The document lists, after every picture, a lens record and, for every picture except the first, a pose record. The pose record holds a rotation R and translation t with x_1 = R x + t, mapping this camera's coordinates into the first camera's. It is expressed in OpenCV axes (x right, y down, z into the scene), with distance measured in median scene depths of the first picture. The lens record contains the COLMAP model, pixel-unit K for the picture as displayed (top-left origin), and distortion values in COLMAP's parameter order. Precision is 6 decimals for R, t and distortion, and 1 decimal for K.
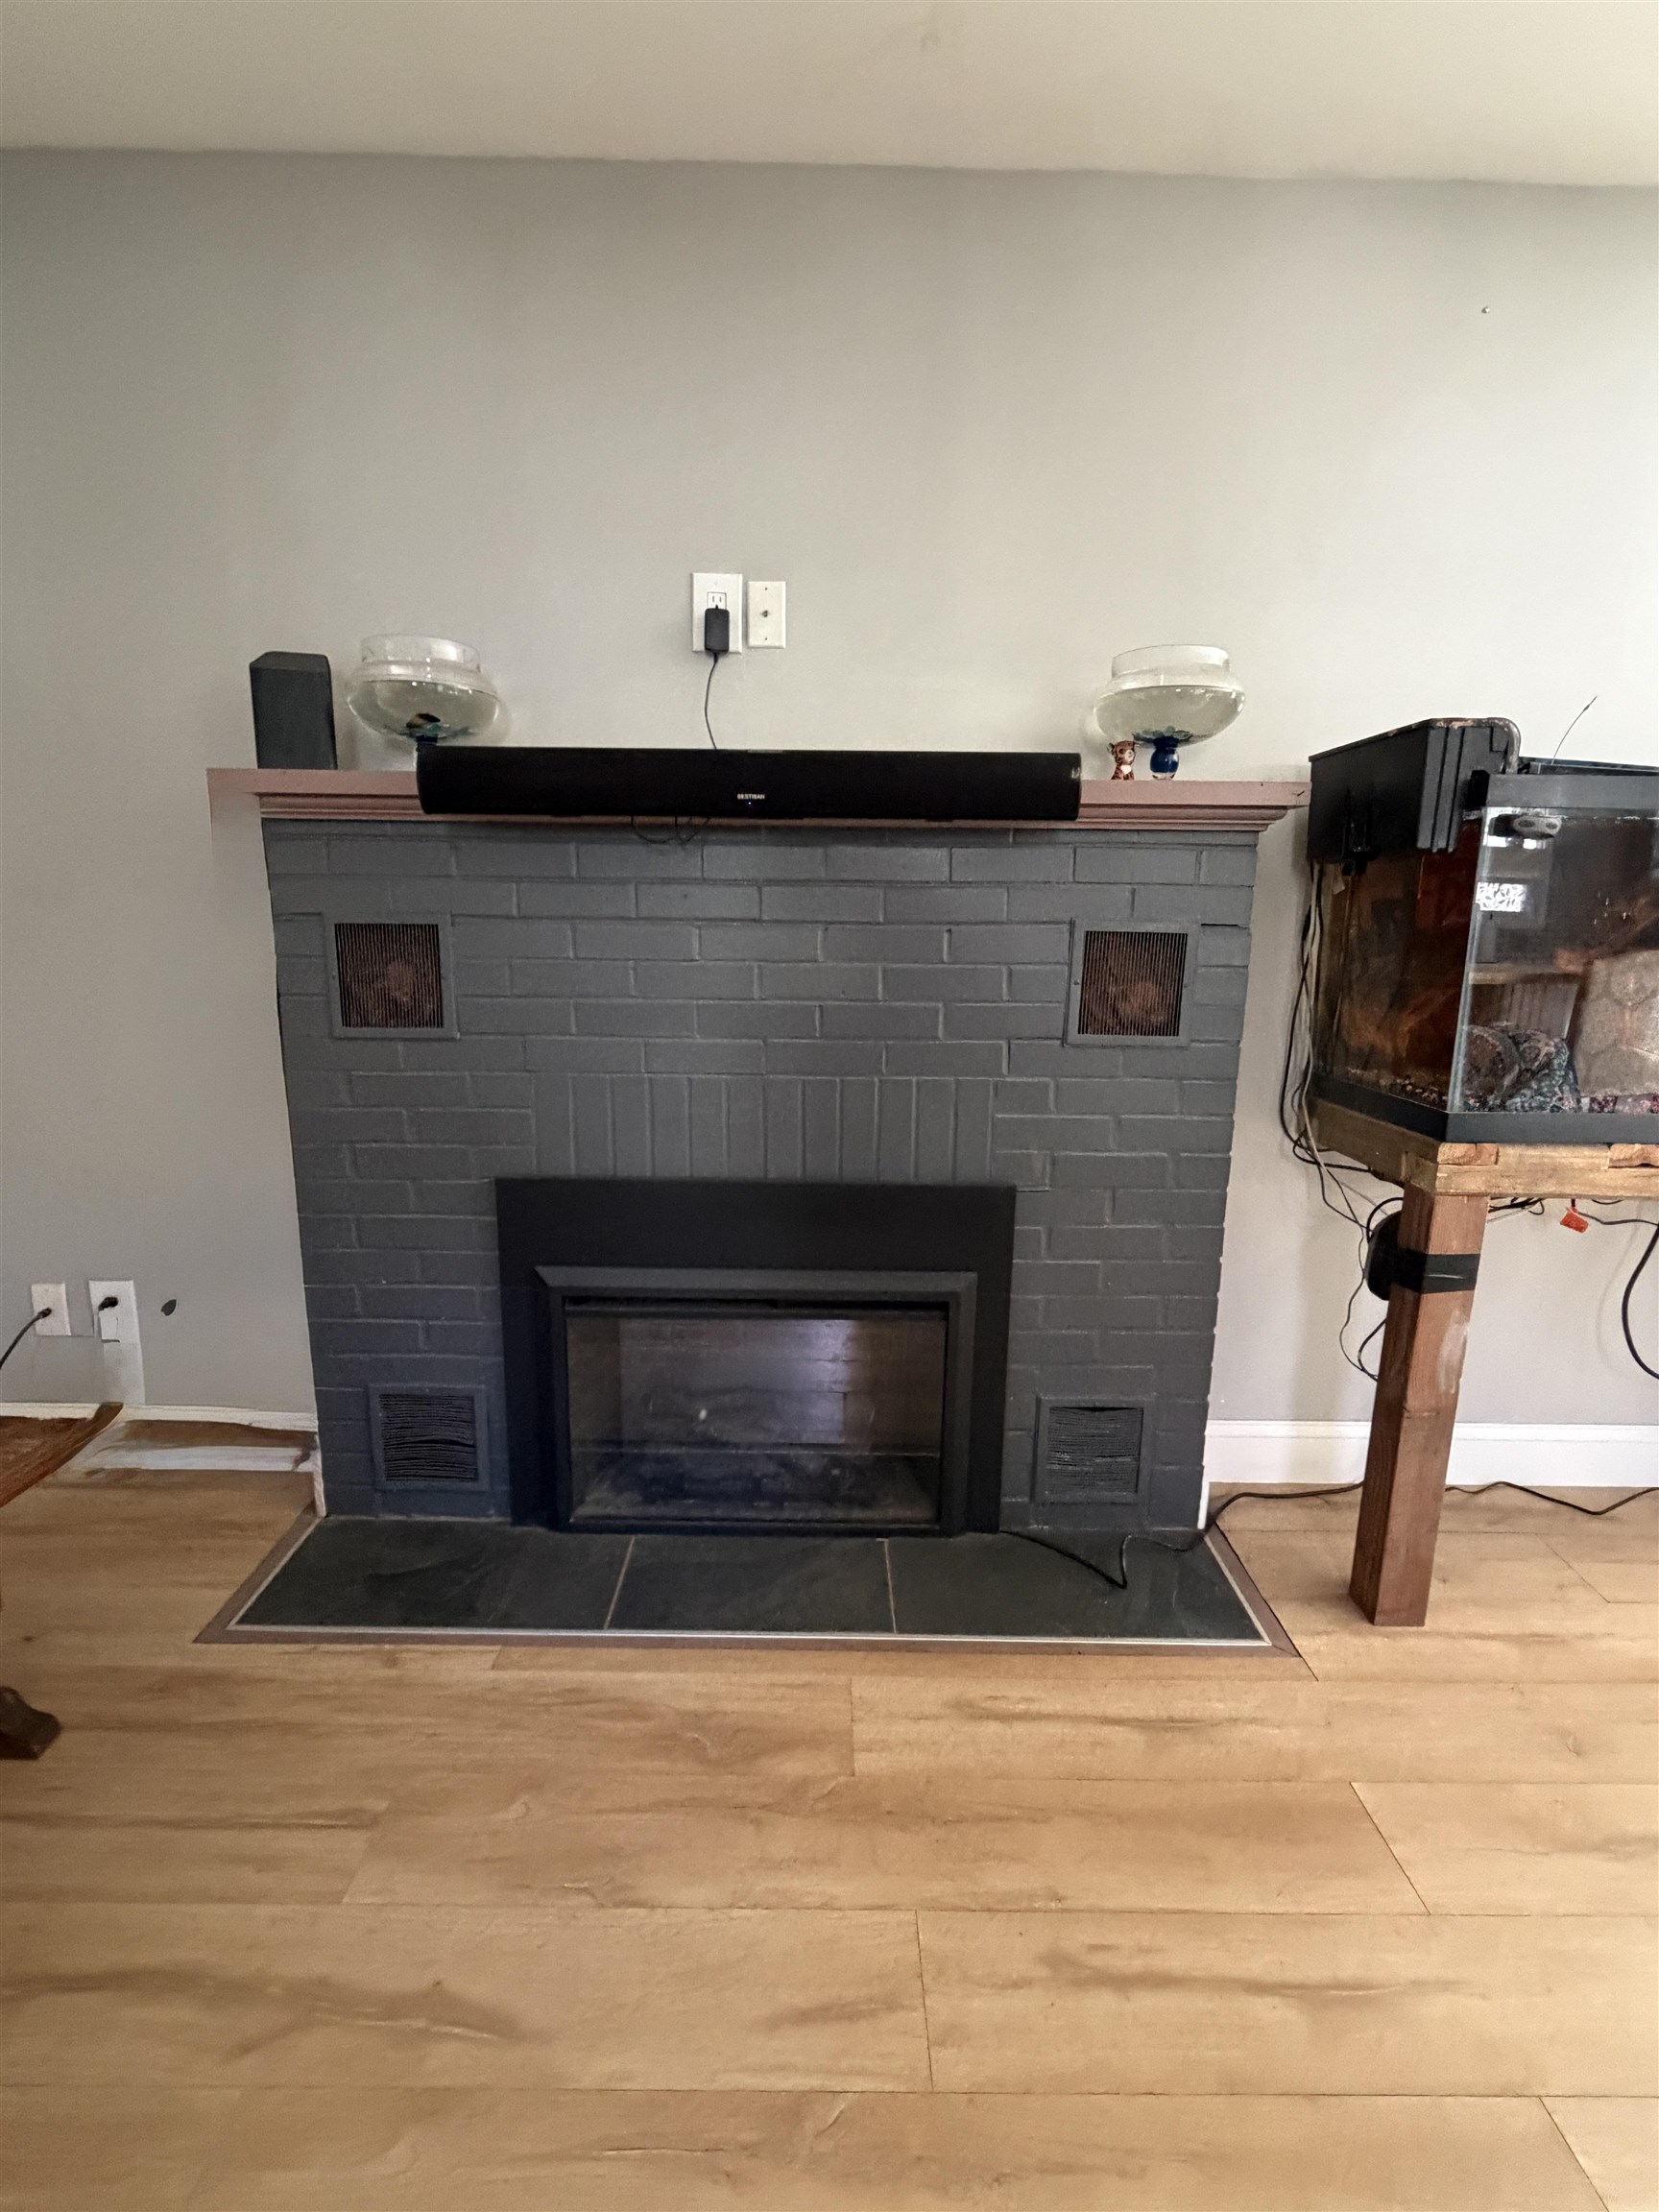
lens RADIAL K [[1041.8, 0, 827.0], [0, 1041.8, 1111.3], [0, 0, 1]] dist [-0.001974, -0.000967]
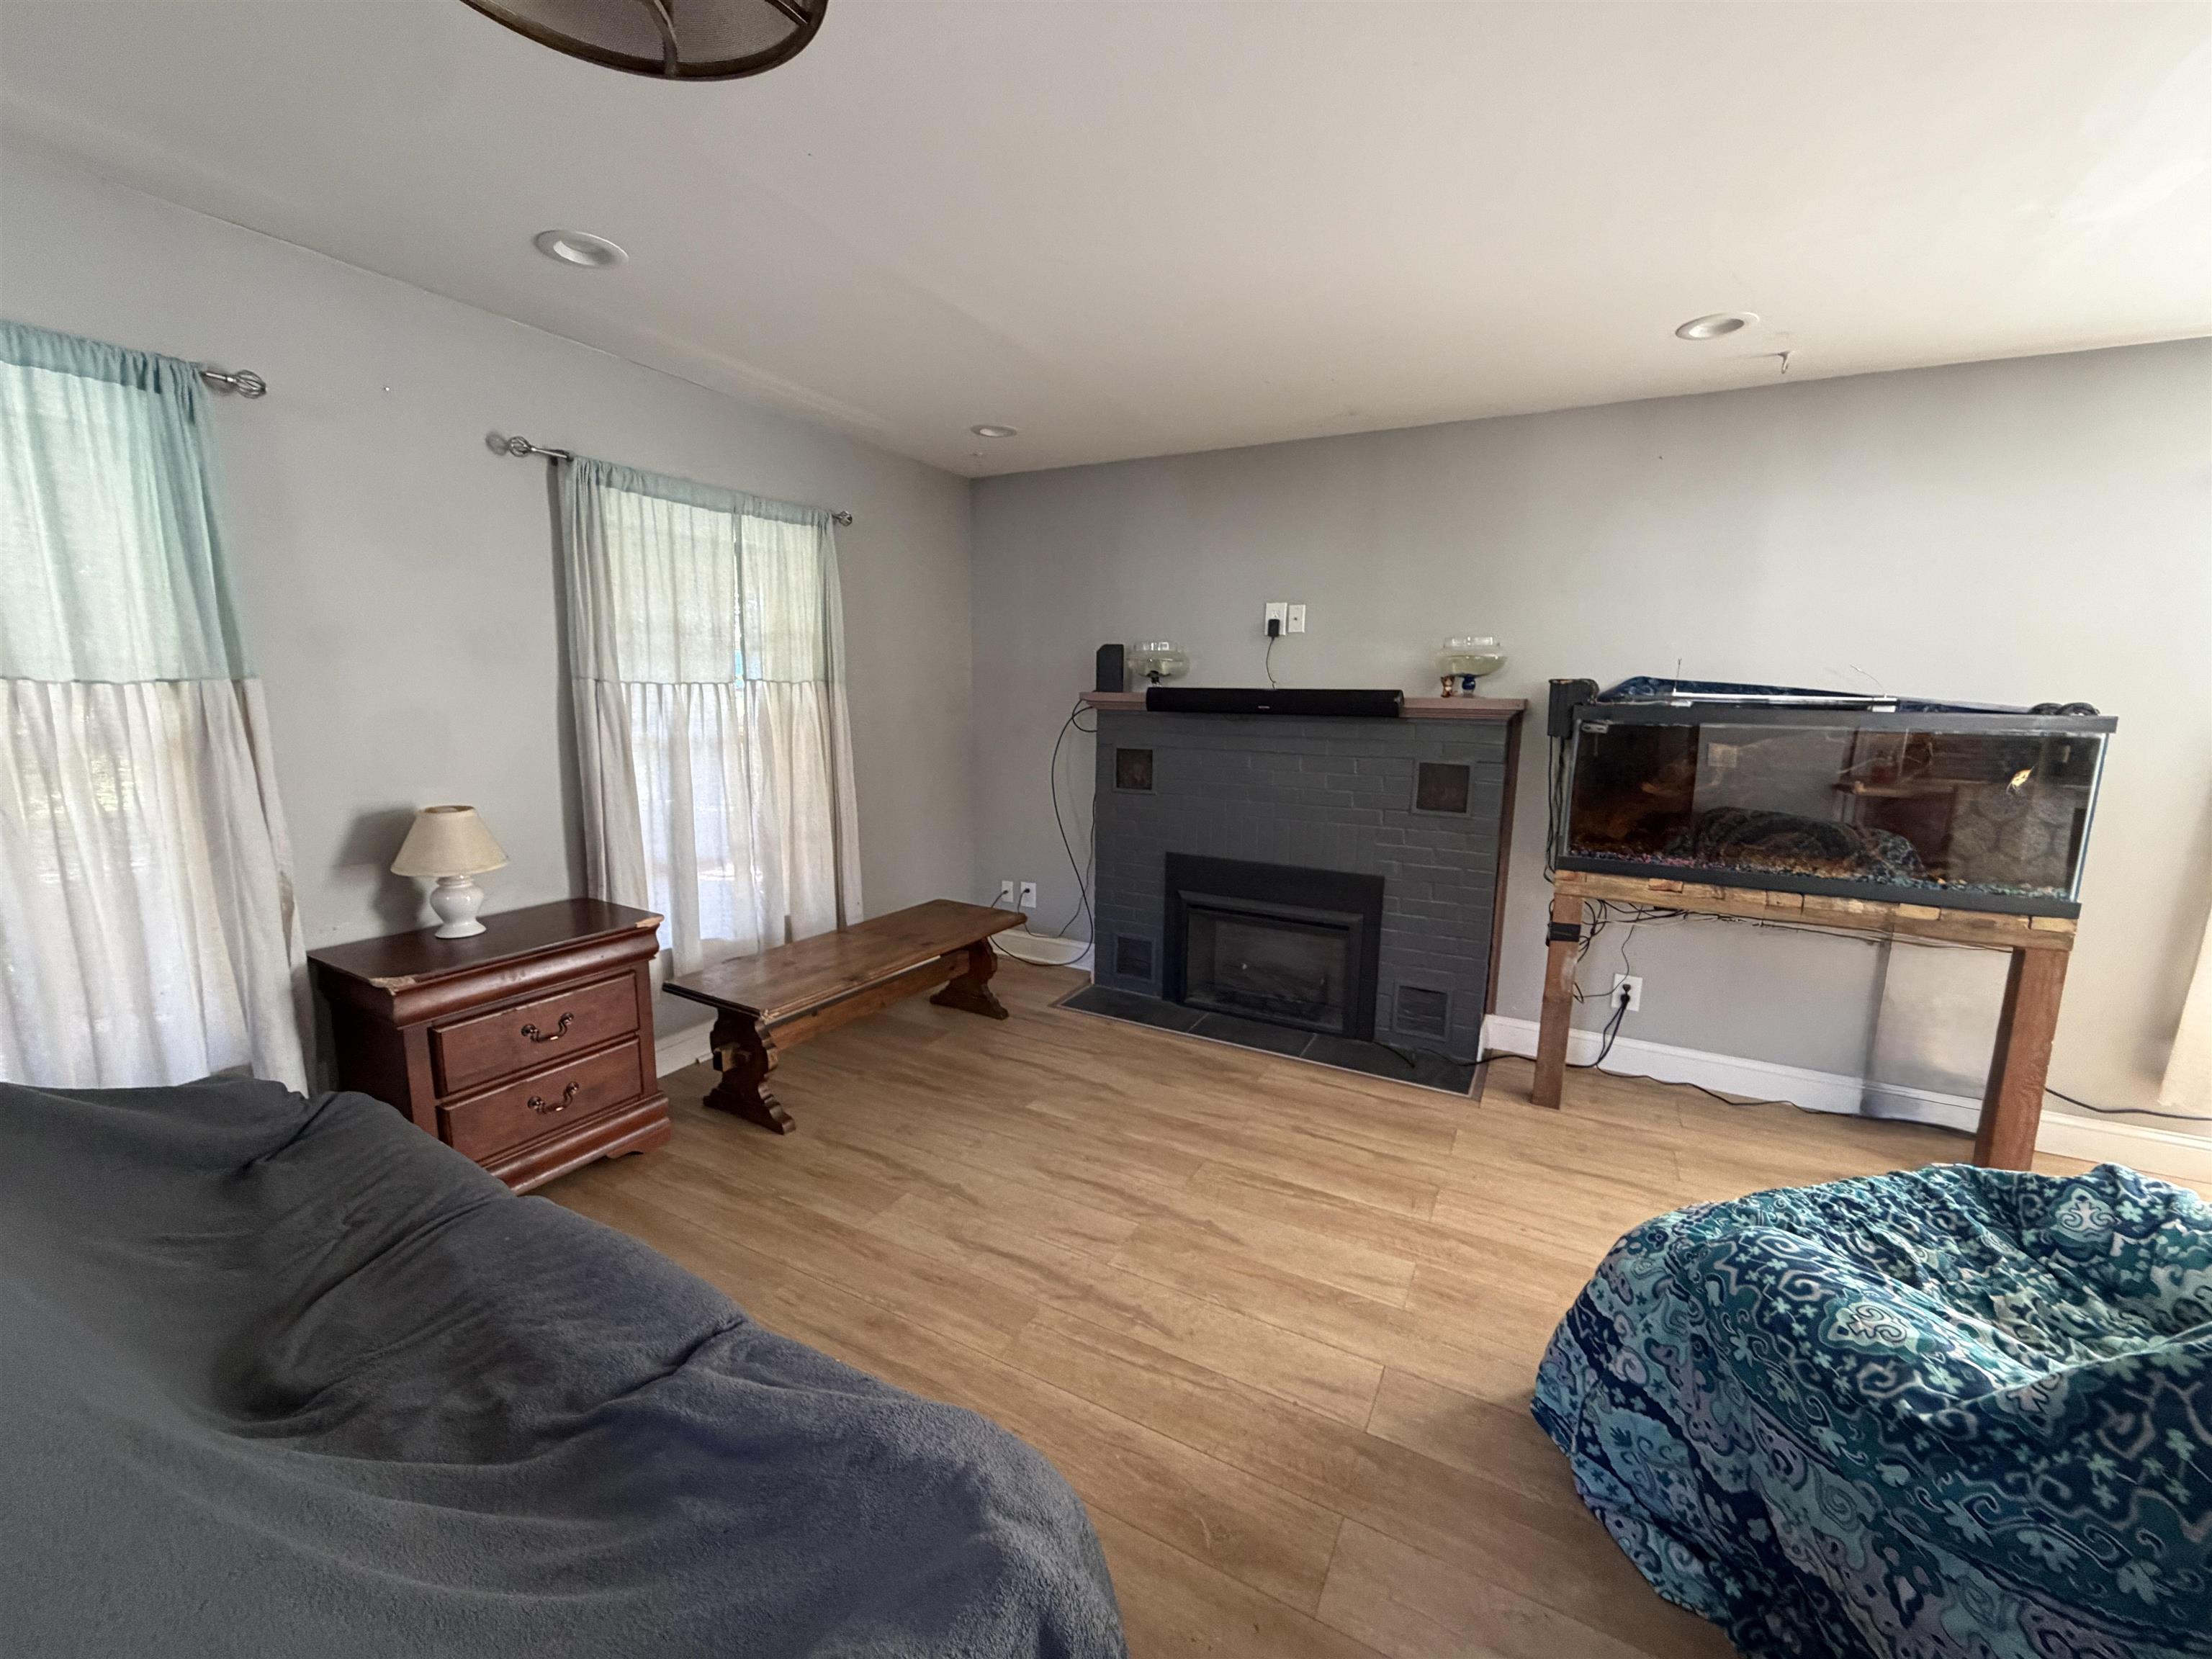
lens RADIAL K [[877.8, 0, 1102.4], [0, 877.8, 827.0], [0, 0, 1]] dist [0.001310, -0.000203]
pose [[0.878261, 0.075482, -0.472186, 0.532202], [-0.091565, 0.995737, -0.011134, 0.042255], [0.469333, 0.053014, 0.881429, -0.916508]]
